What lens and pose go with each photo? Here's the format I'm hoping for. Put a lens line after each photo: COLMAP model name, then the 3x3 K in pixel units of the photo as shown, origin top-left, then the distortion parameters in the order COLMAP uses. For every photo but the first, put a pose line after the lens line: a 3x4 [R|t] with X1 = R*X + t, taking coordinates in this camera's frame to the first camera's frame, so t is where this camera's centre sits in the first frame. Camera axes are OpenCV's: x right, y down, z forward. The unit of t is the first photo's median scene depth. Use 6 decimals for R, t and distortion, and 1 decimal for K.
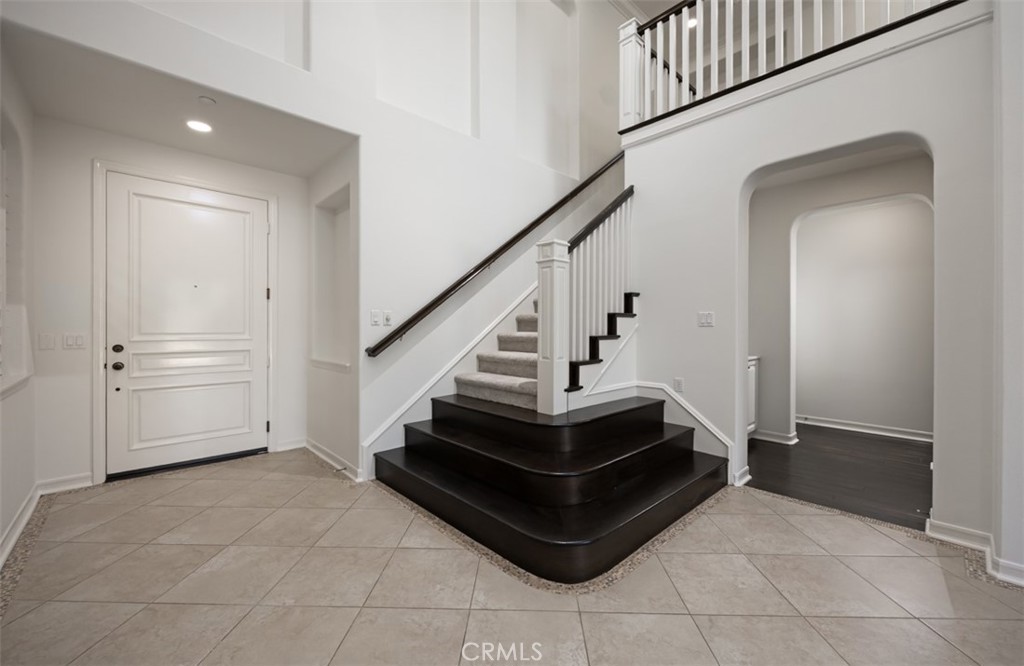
lens RADIAL K [[403.1, 0, 511.6], [0, 403.1, 330.8], [0, 0, 1]] dist [-0.002894, -0.000034]
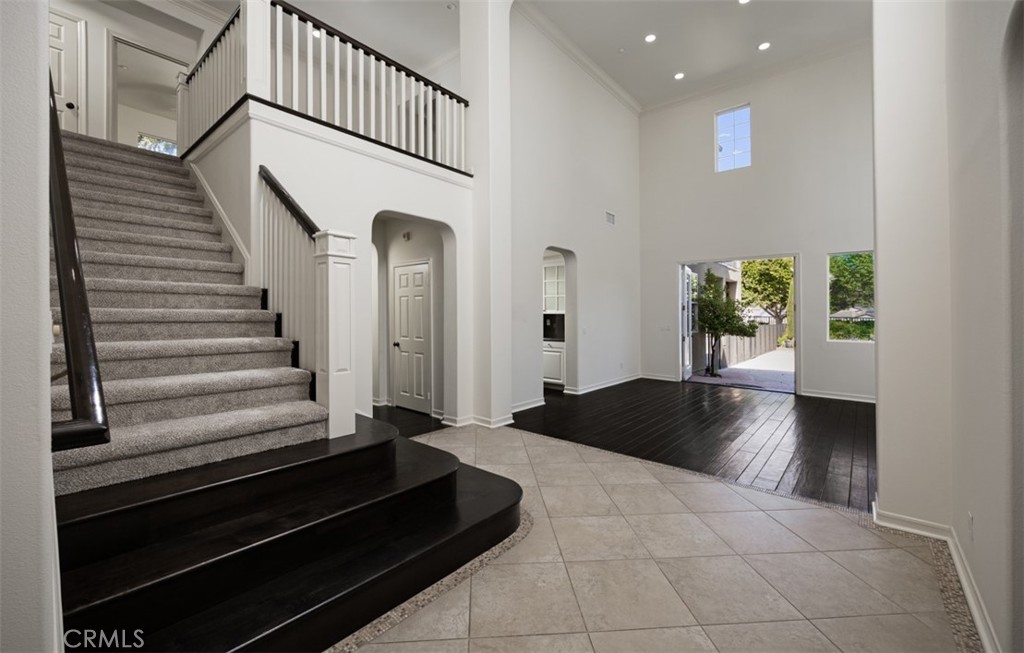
lens RADIAL K [[403.1, 0, 471.3], [0, 403.1, 312.8], [0, 0, 1]] dist [-0.002894, -0.000034]
pose [[-0.025206, -0.007452, 0.999655, -1.024673], [0.005936, 0.999953, 0.007604, -0.080851], [-0.999665, 0.006125, -0.025160, 0.993240]]
